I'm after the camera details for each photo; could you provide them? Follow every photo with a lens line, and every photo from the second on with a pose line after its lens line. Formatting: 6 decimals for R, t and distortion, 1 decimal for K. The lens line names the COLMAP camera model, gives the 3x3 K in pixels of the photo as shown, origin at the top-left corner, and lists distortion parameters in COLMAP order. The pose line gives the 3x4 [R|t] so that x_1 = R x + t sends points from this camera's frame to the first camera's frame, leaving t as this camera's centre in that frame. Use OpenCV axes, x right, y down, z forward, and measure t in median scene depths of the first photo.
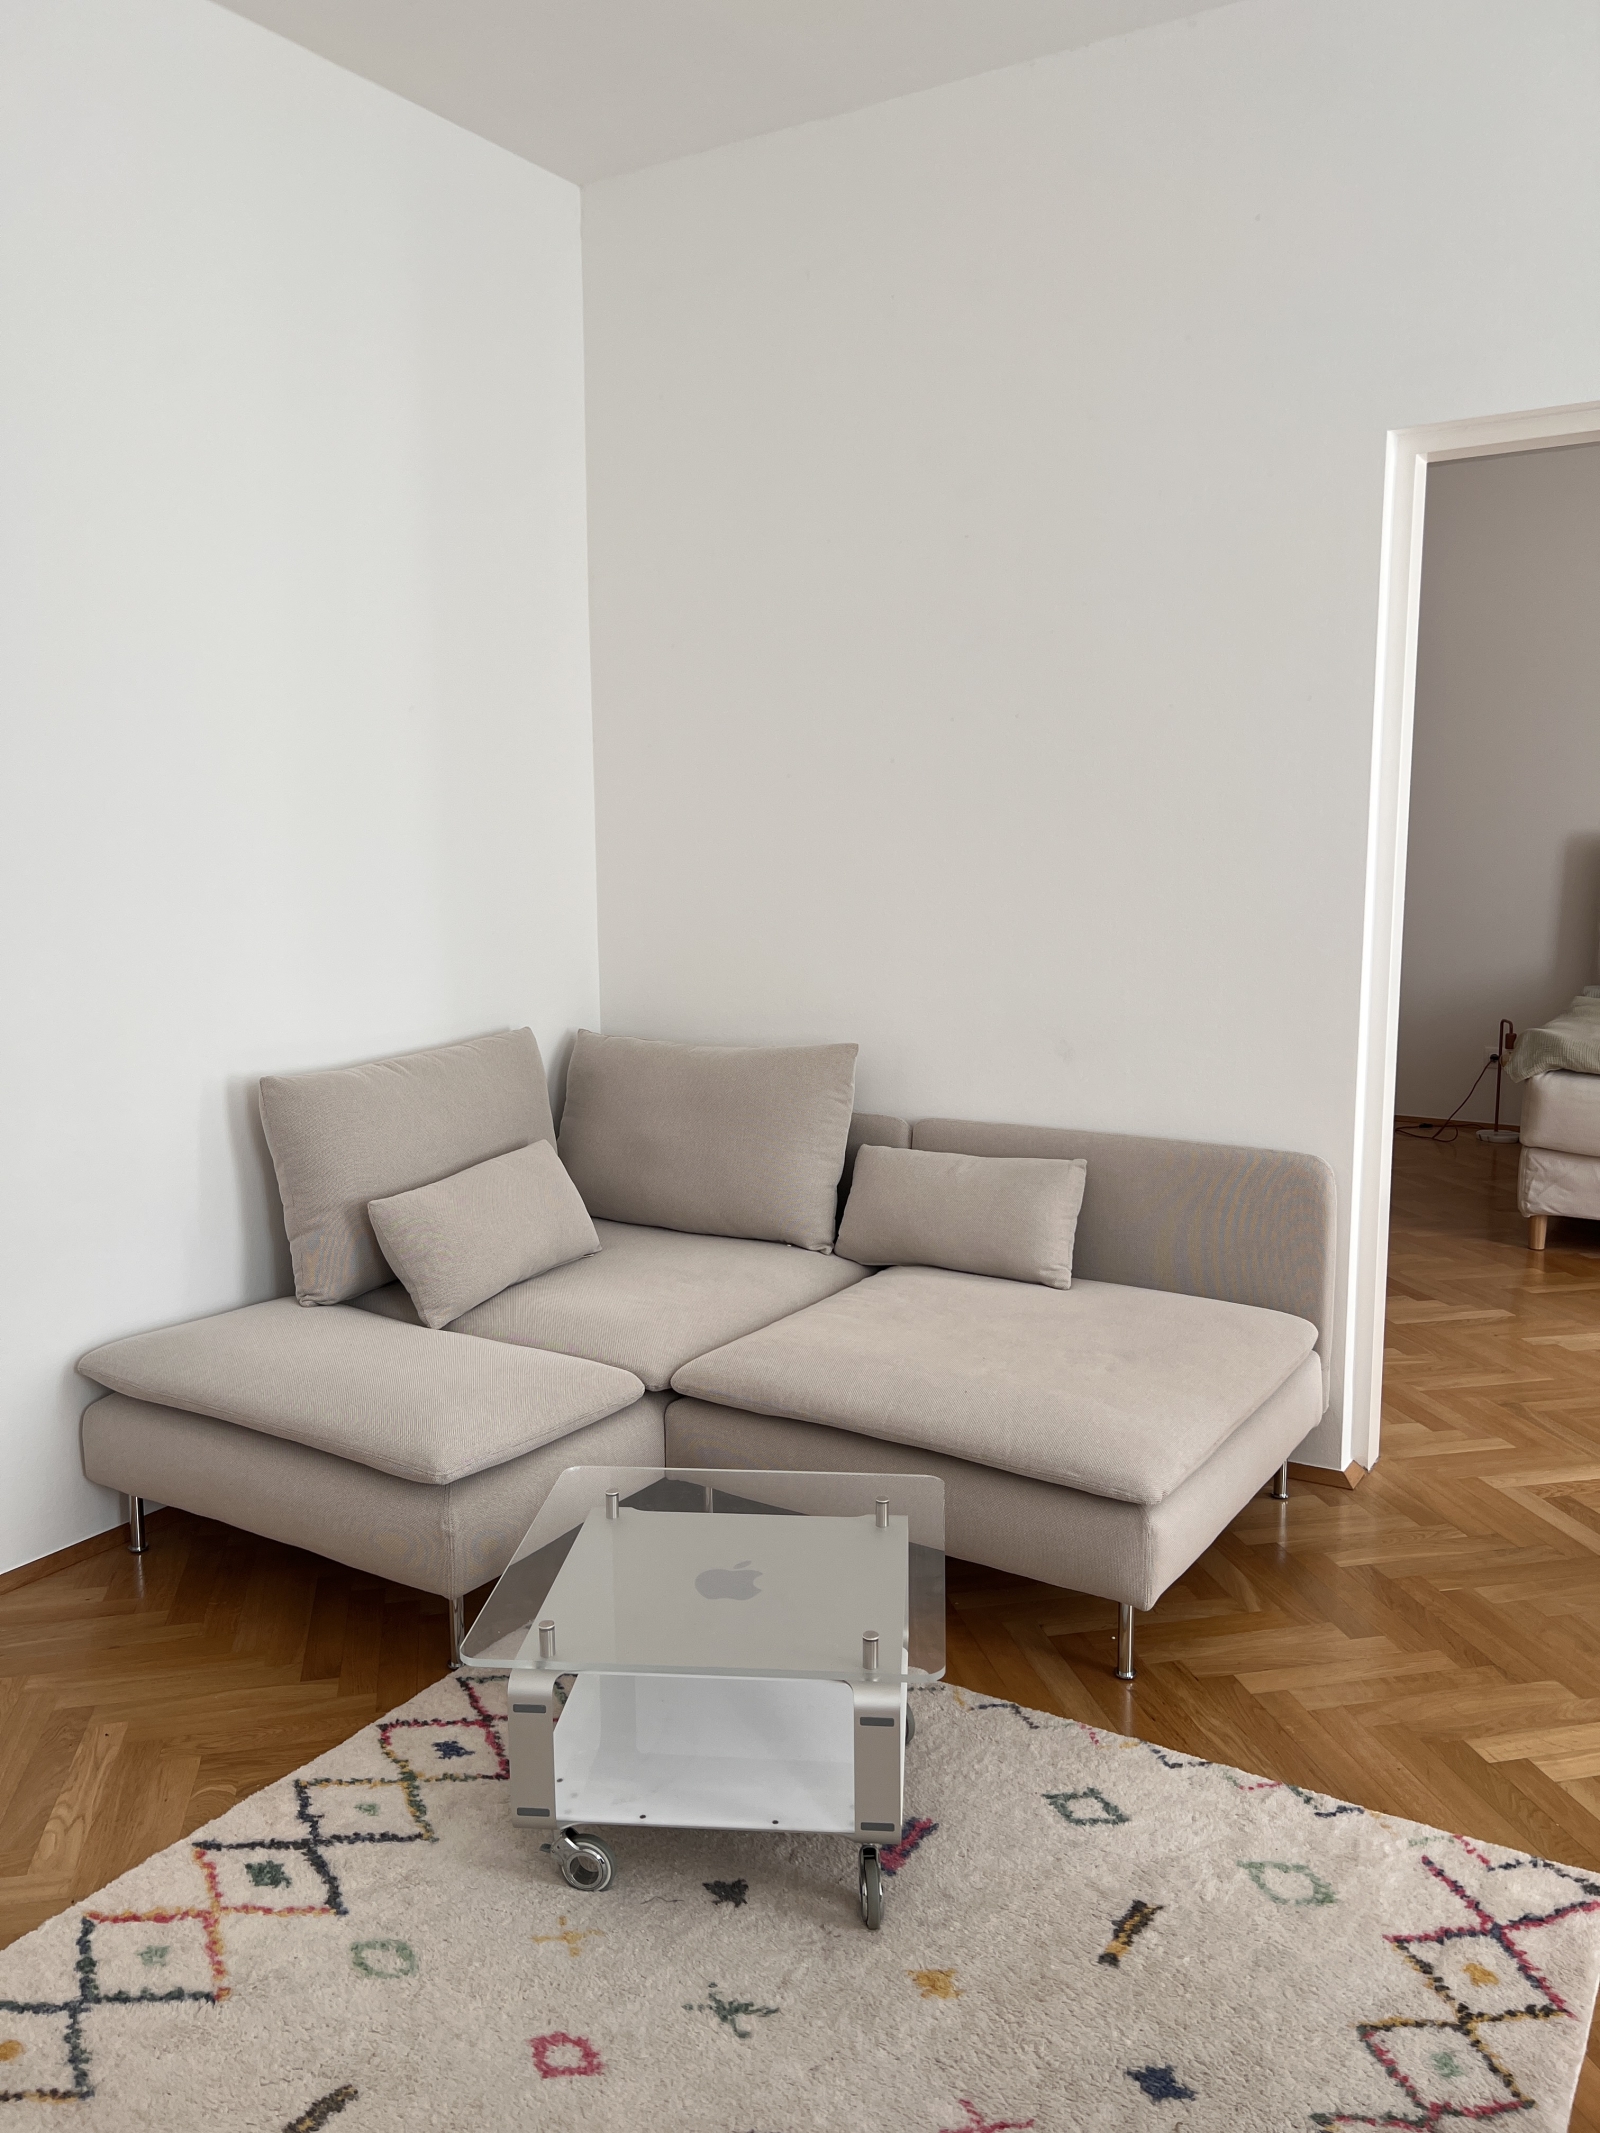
lens RADIAL K [[1606.4, 0, 802.0], [0, 1606.4, 1065.7], [0, 0, 1]] dist [0.011765, -0.012239]
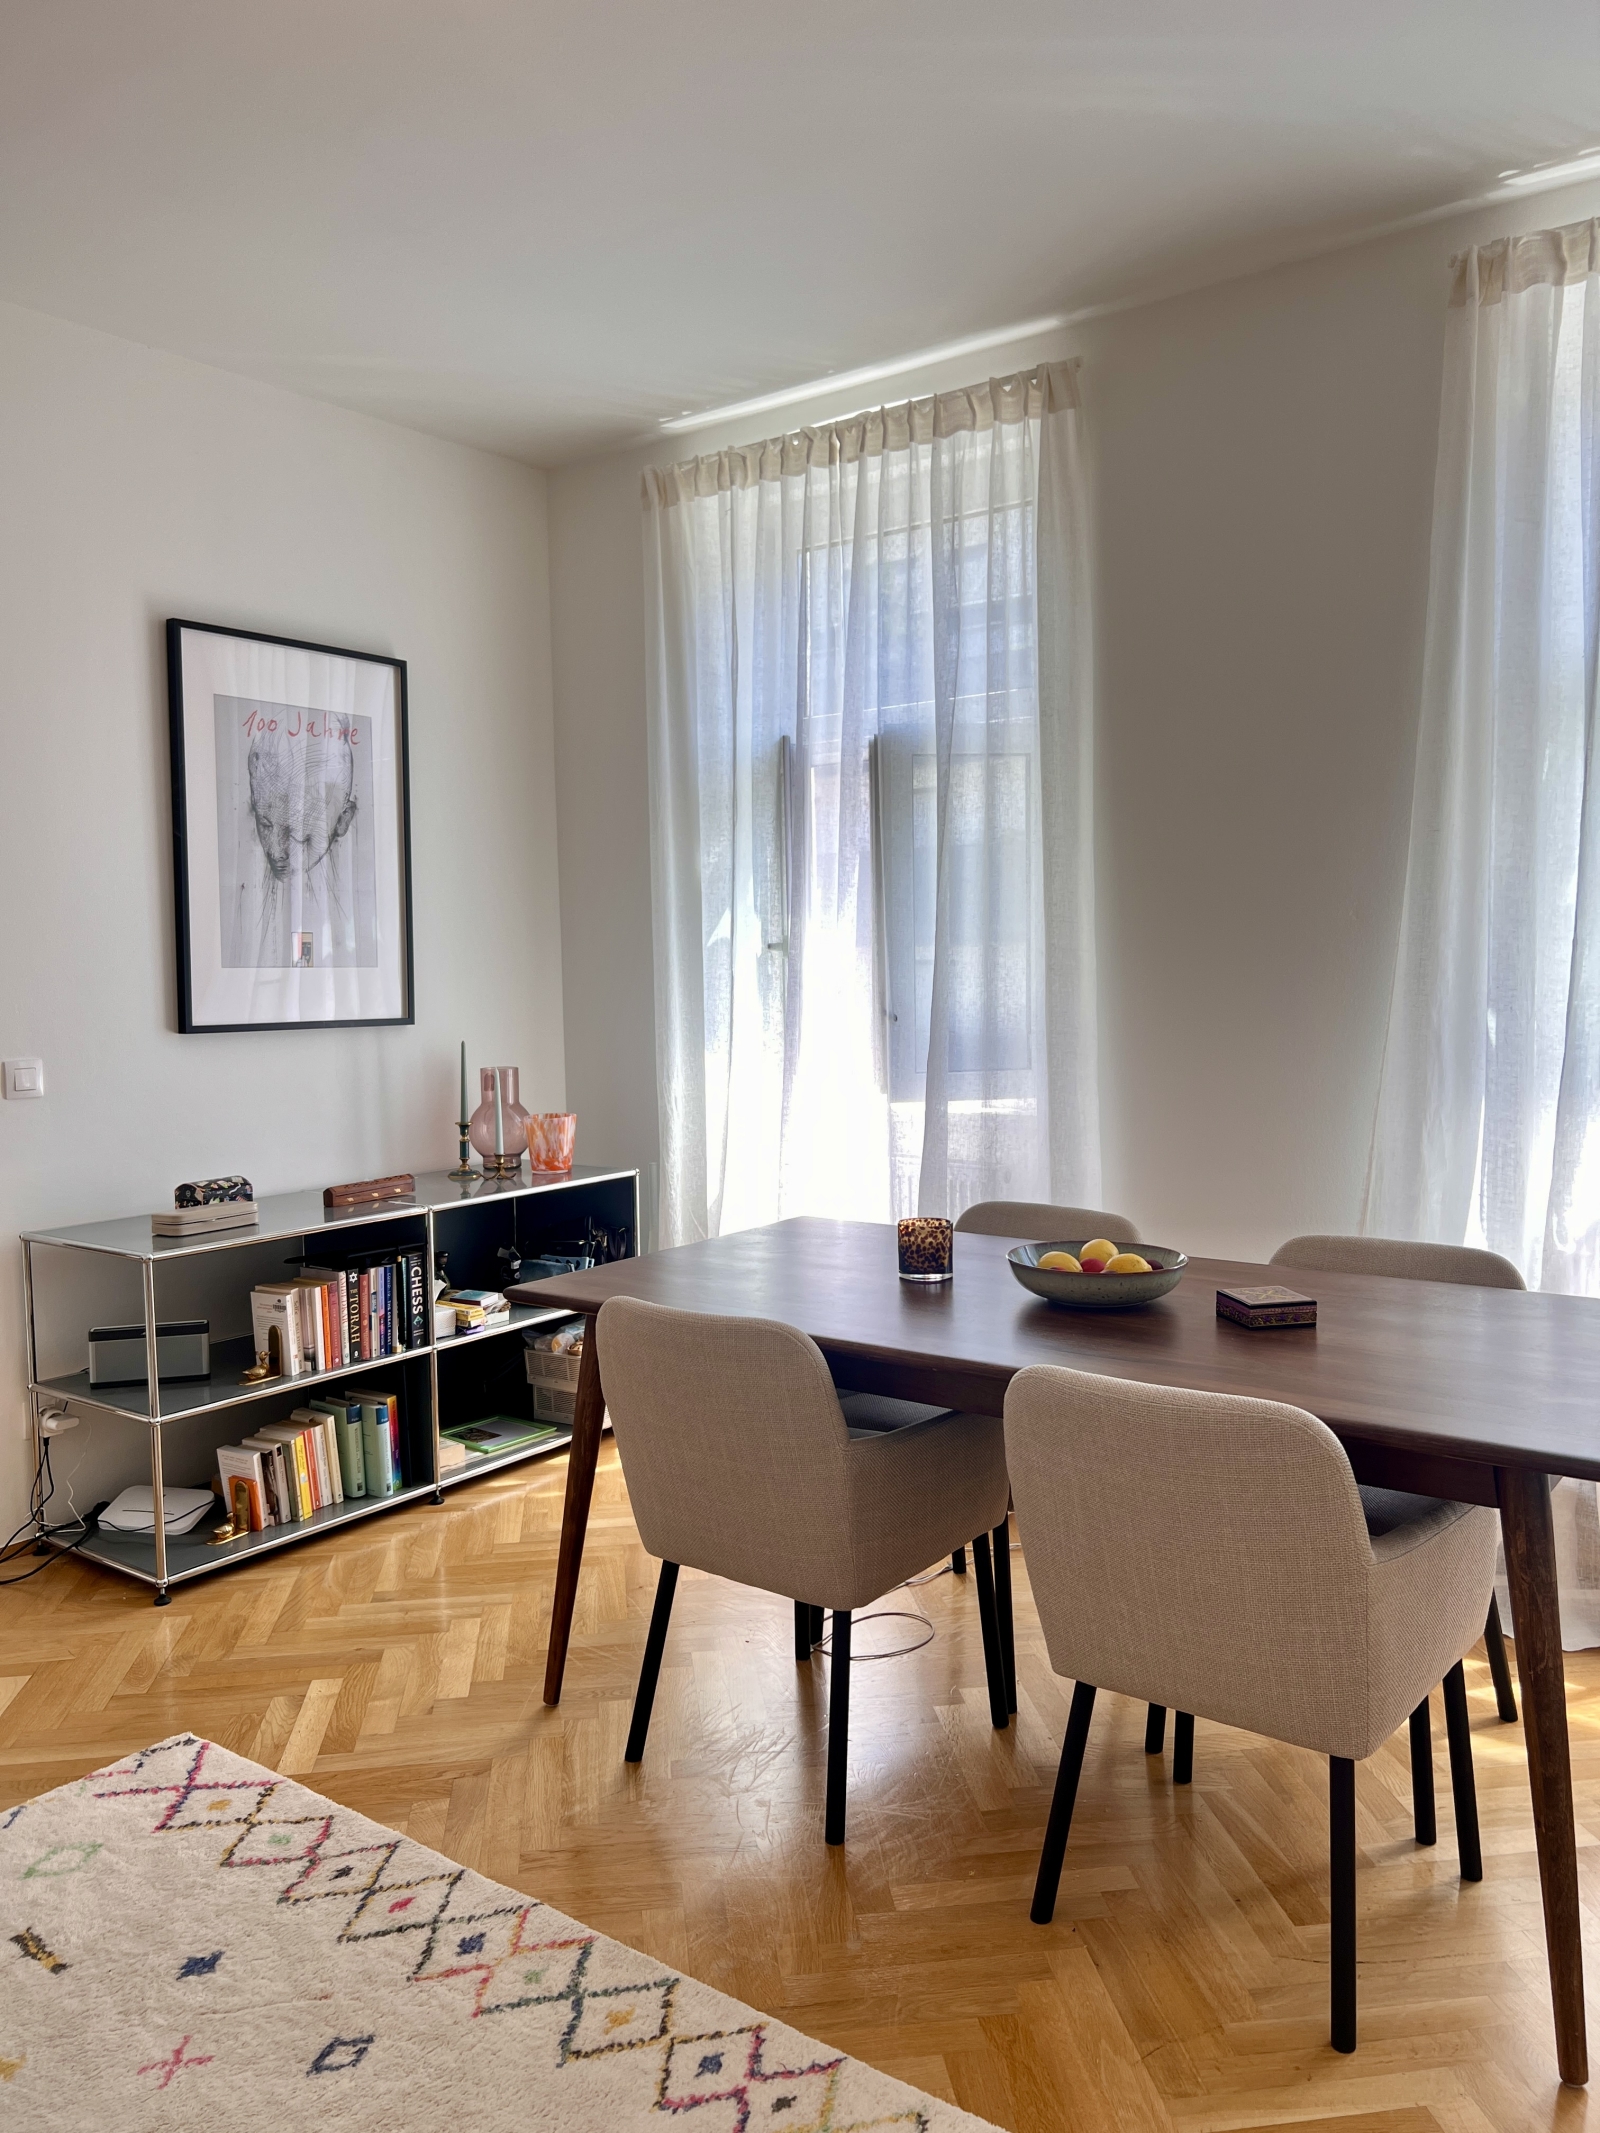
lens RADIAL K [[1606.4, 0, 800.9], [0, 1606.4, 1071.8], [0, 0, 1]] dist [0.011765, -0.012239]
pose [[0.088554, -0.064131, 0.994005, -0.870697], [0.150080, 0.987392, 0.050334, -0.058945], [-0.984700, 0.144723, 0.097062, 0.269180]]
